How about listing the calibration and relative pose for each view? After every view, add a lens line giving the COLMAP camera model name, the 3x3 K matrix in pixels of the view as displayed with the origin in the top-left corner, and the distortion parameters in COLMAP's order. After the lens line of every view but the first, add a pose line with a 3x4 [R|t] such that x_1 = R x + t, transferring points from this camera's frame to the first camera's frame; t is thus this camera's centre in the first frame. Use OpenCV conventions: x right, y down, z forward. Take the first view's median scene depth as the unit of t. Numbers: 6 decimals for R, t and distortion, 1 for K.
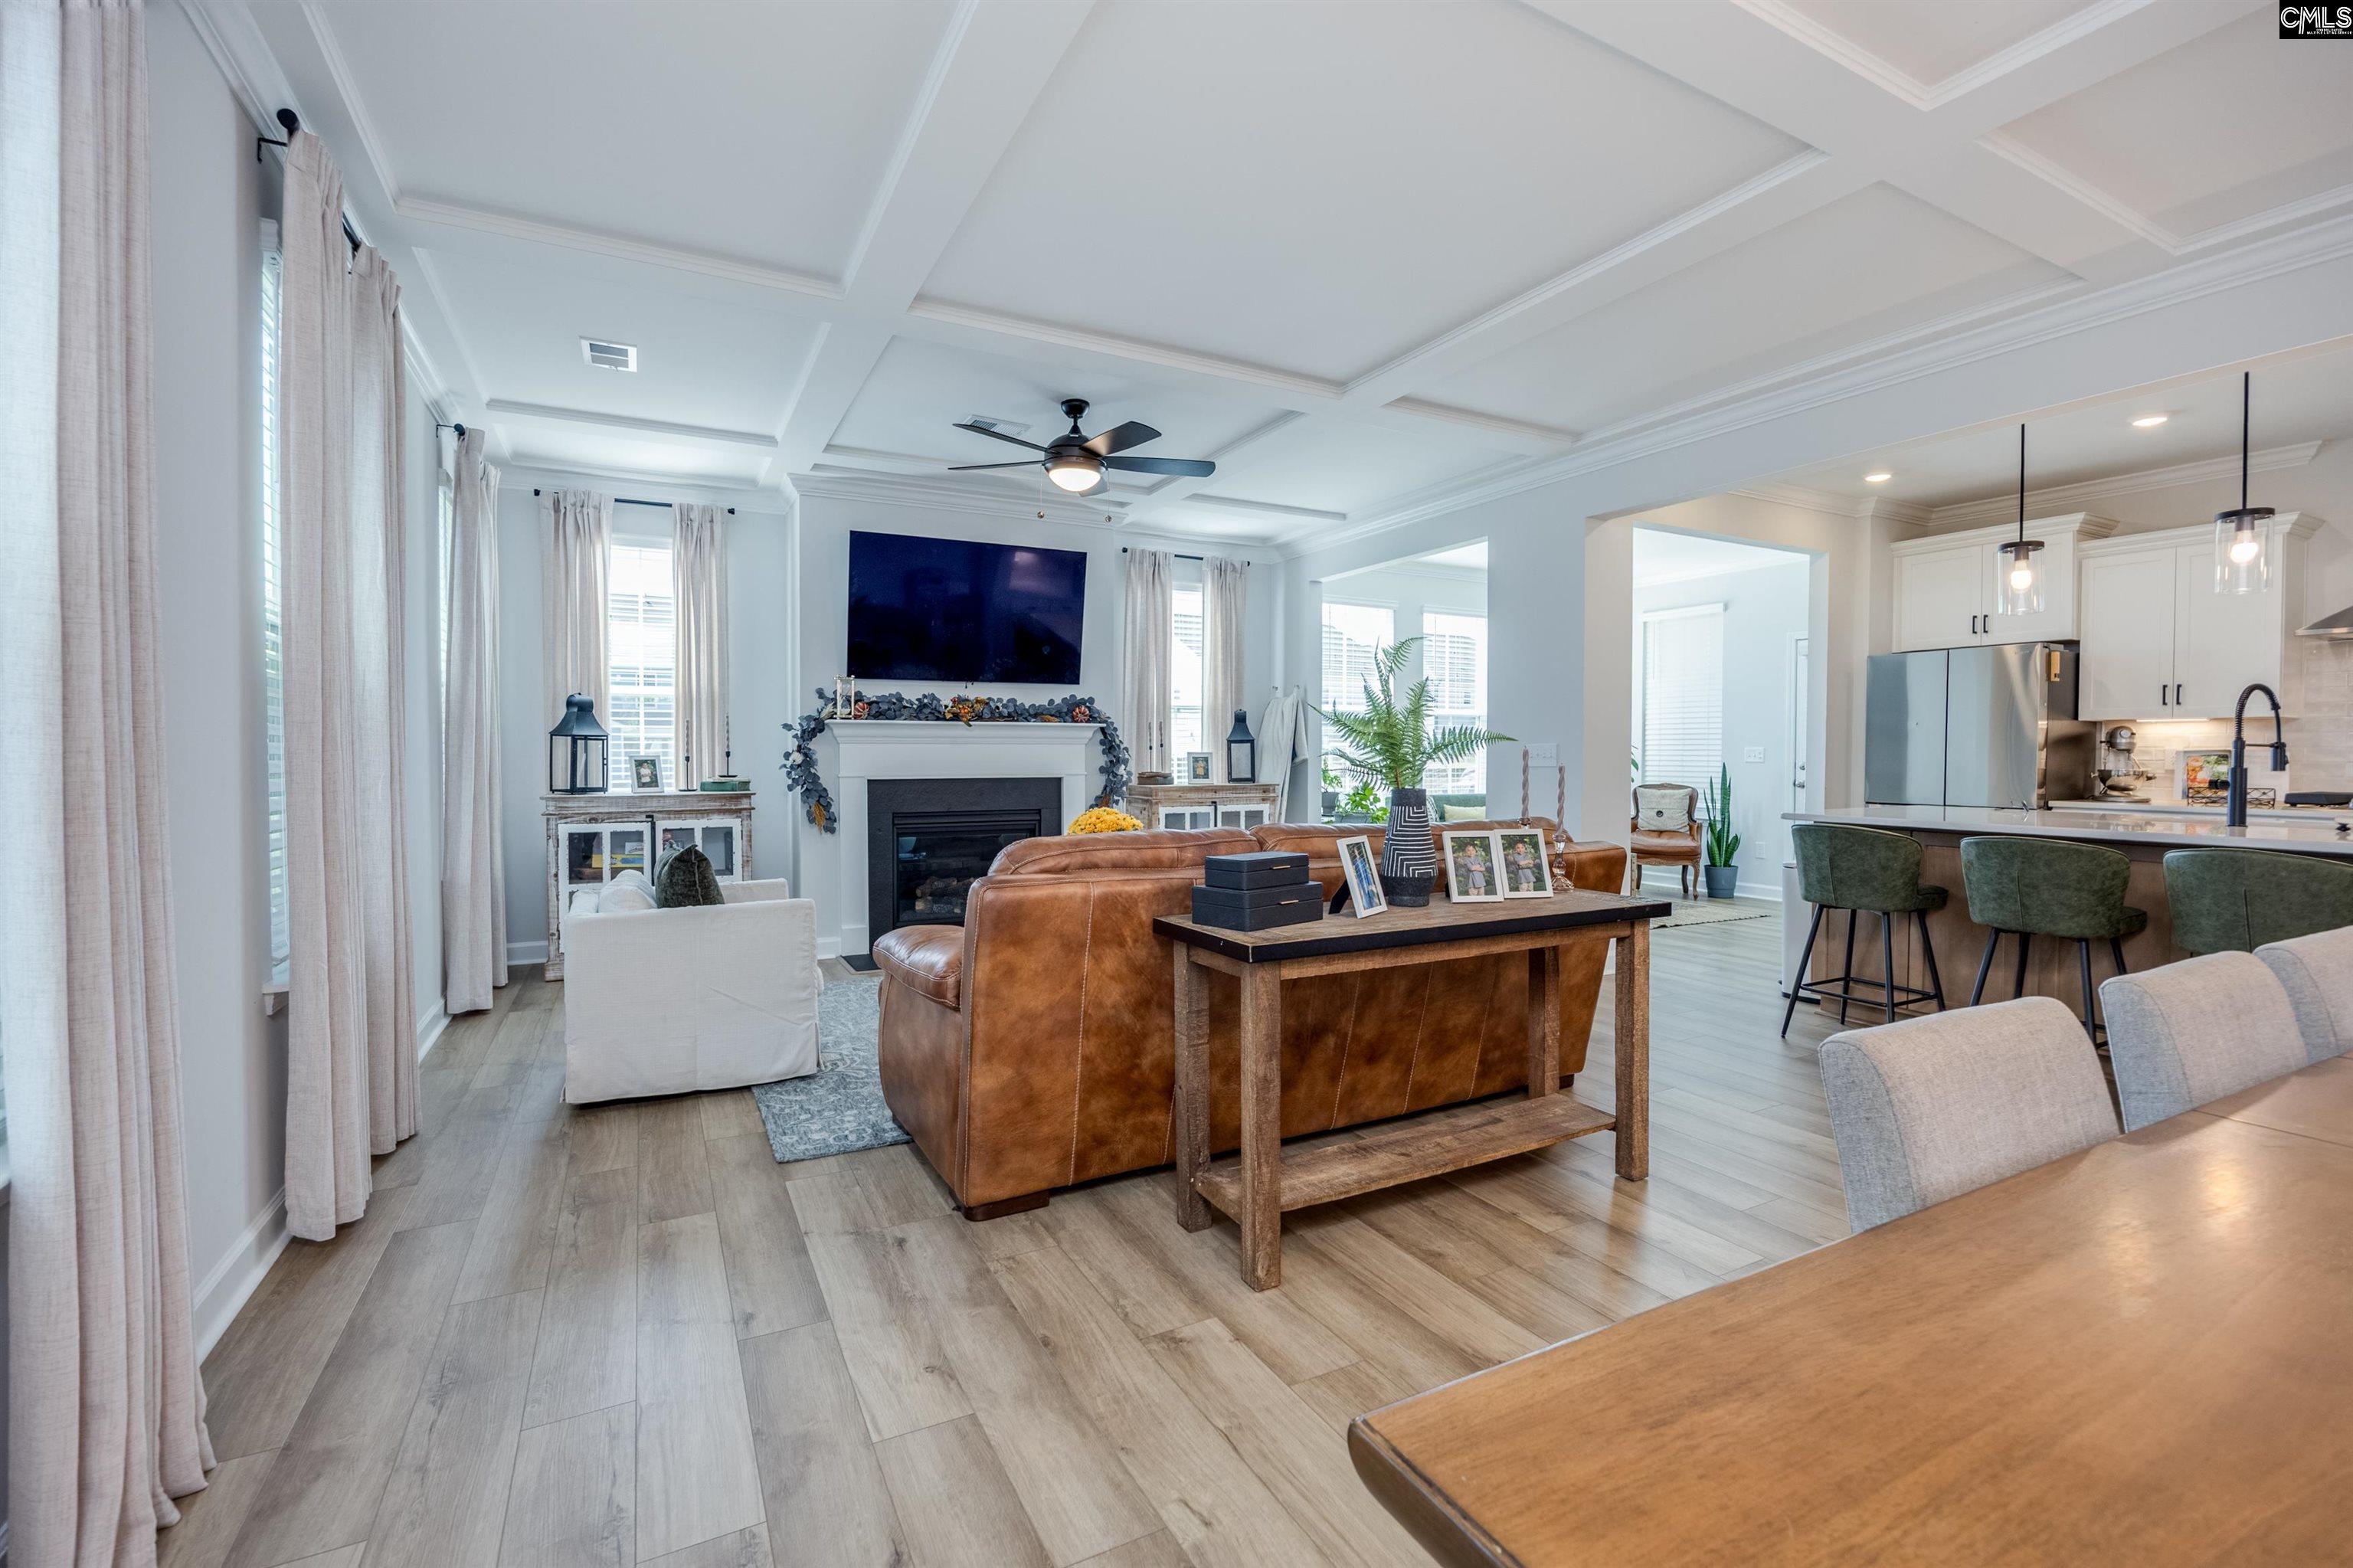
lens RADIAL K [[1069.0, 0, 1158.5], [0, 1069.0, 767.5], [0, 0, 1]] dist [-0.003593, 0.000453]
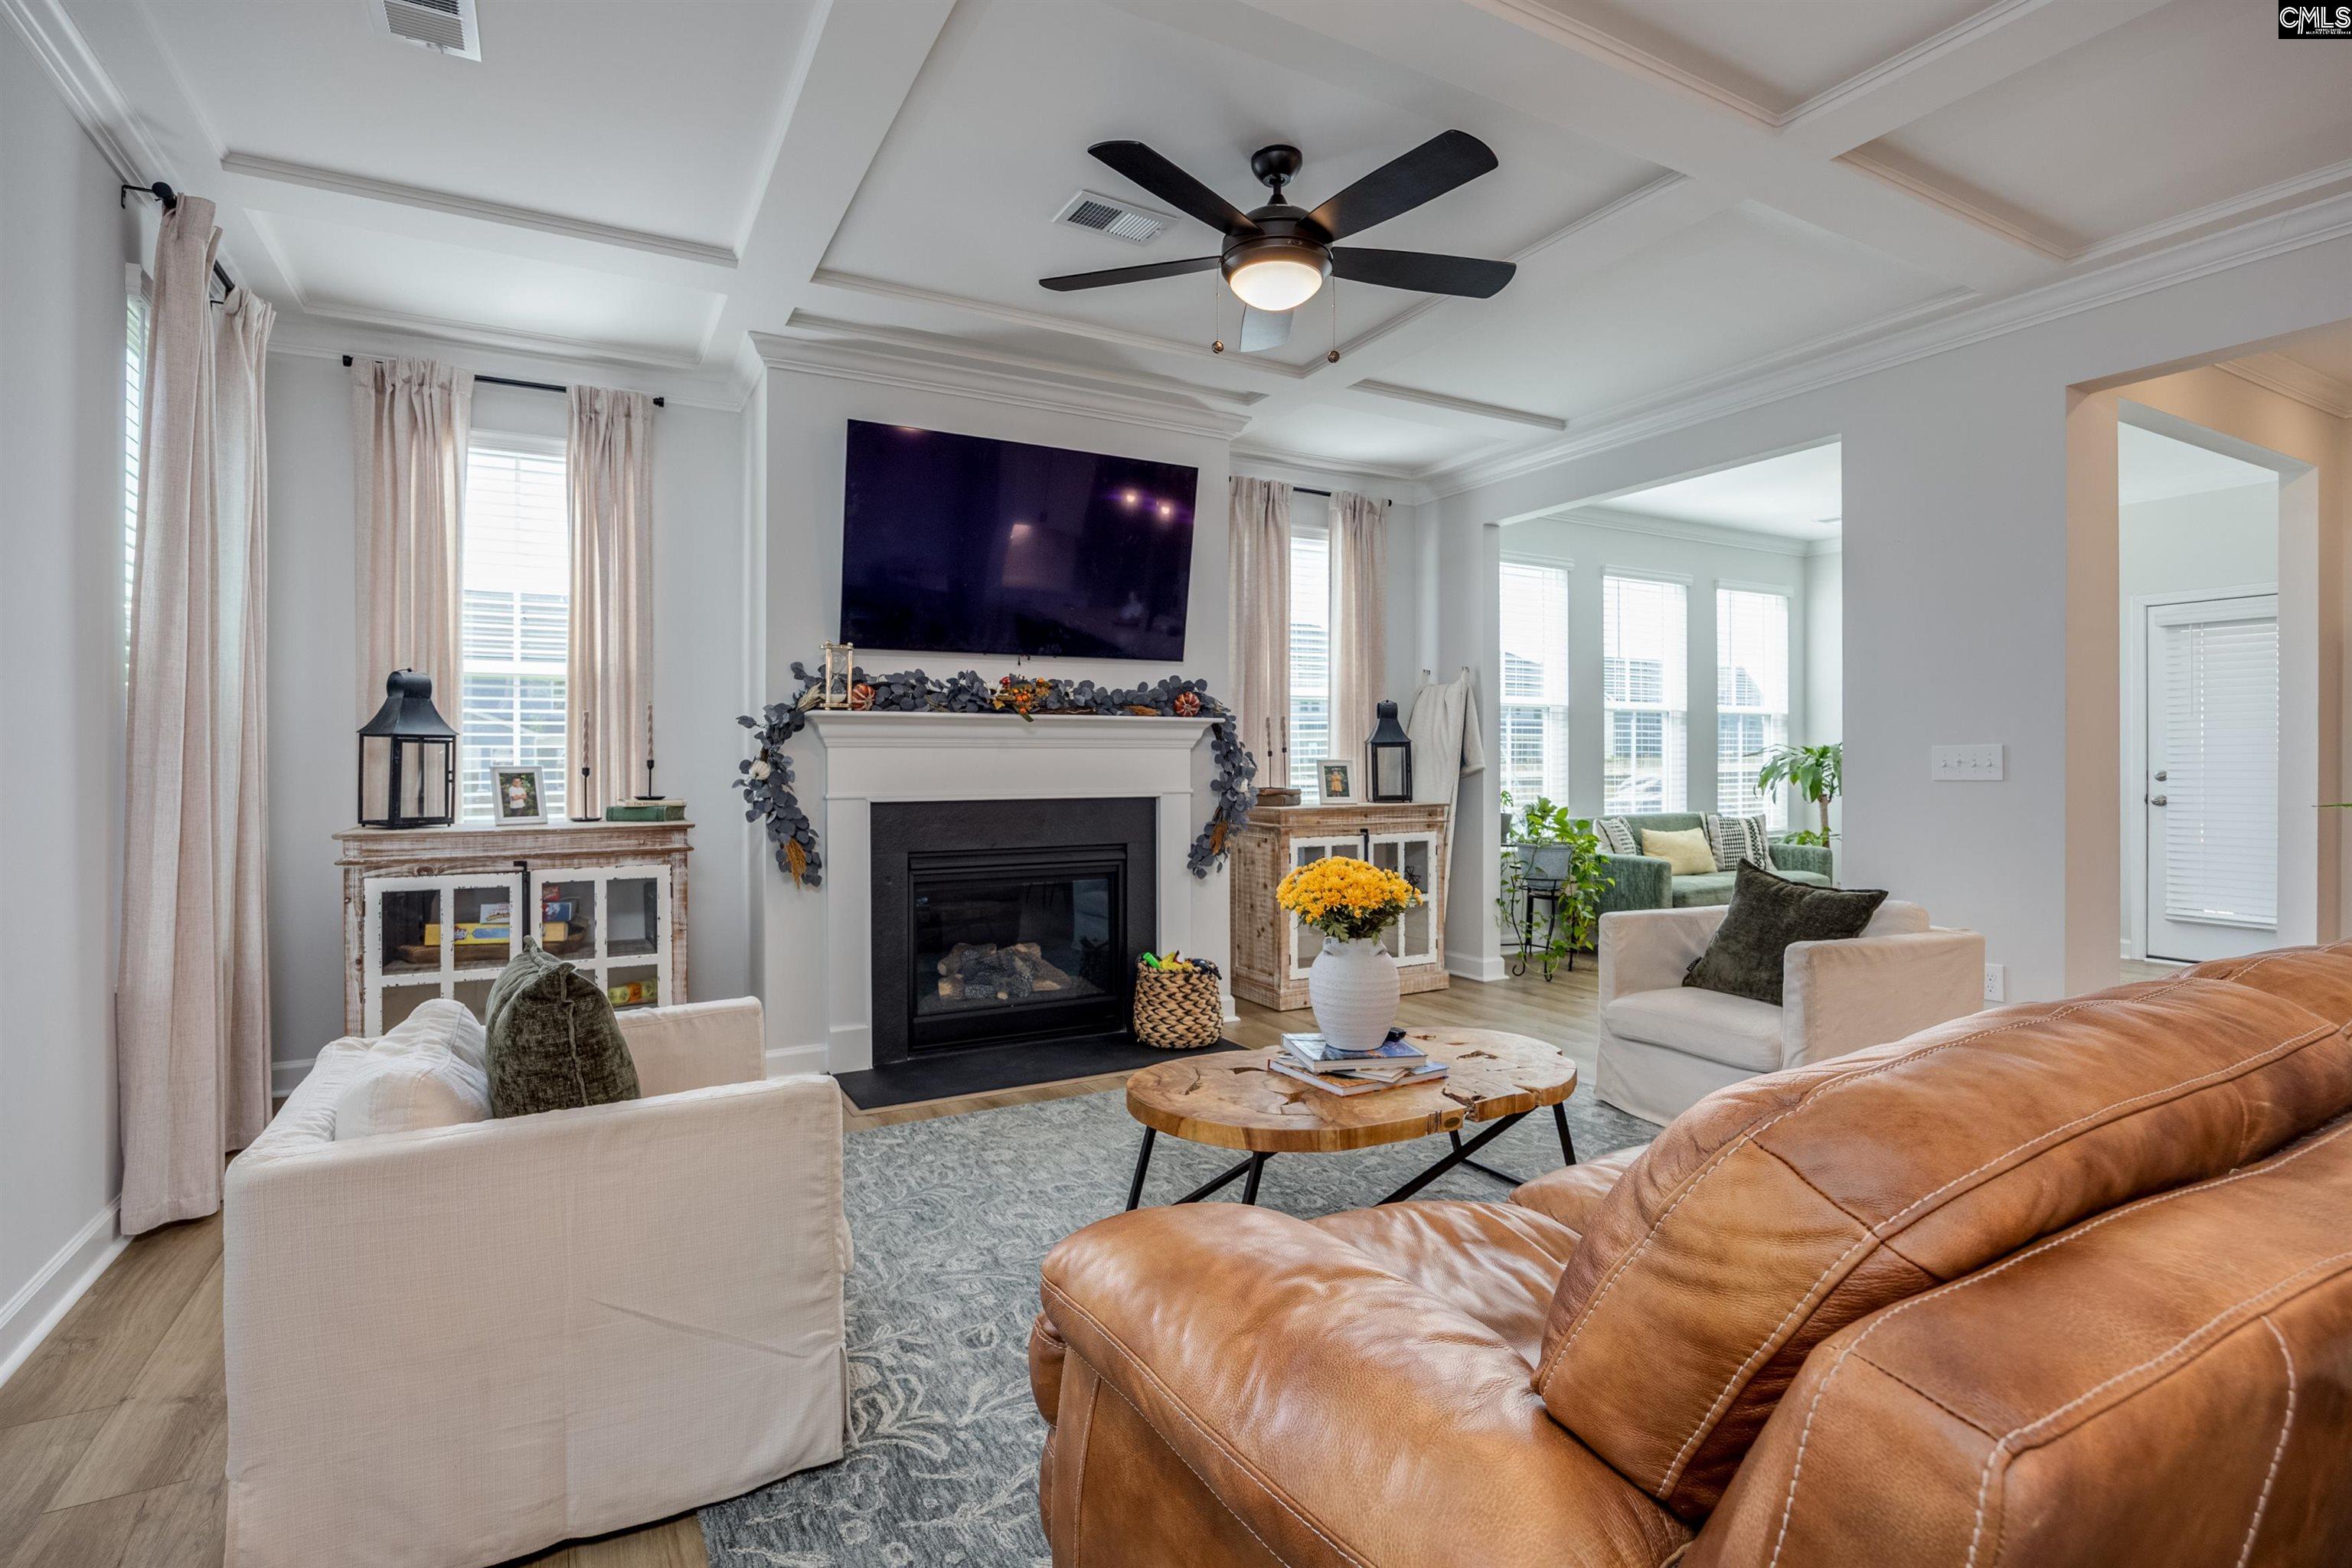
lens RADIAL K [[1068.5, 0, 1185.3], [0, 1068.5, 752.6], [0, 0, 1]] dist [-0.003593, 0.000453]
pose [[0.996826, -0.001659, 0.079599, -0.132771], [0.003333, 0.999776, -0.020903, -0.004937], [-0.079546, 0.021102, 0.996608, 0.332940]]
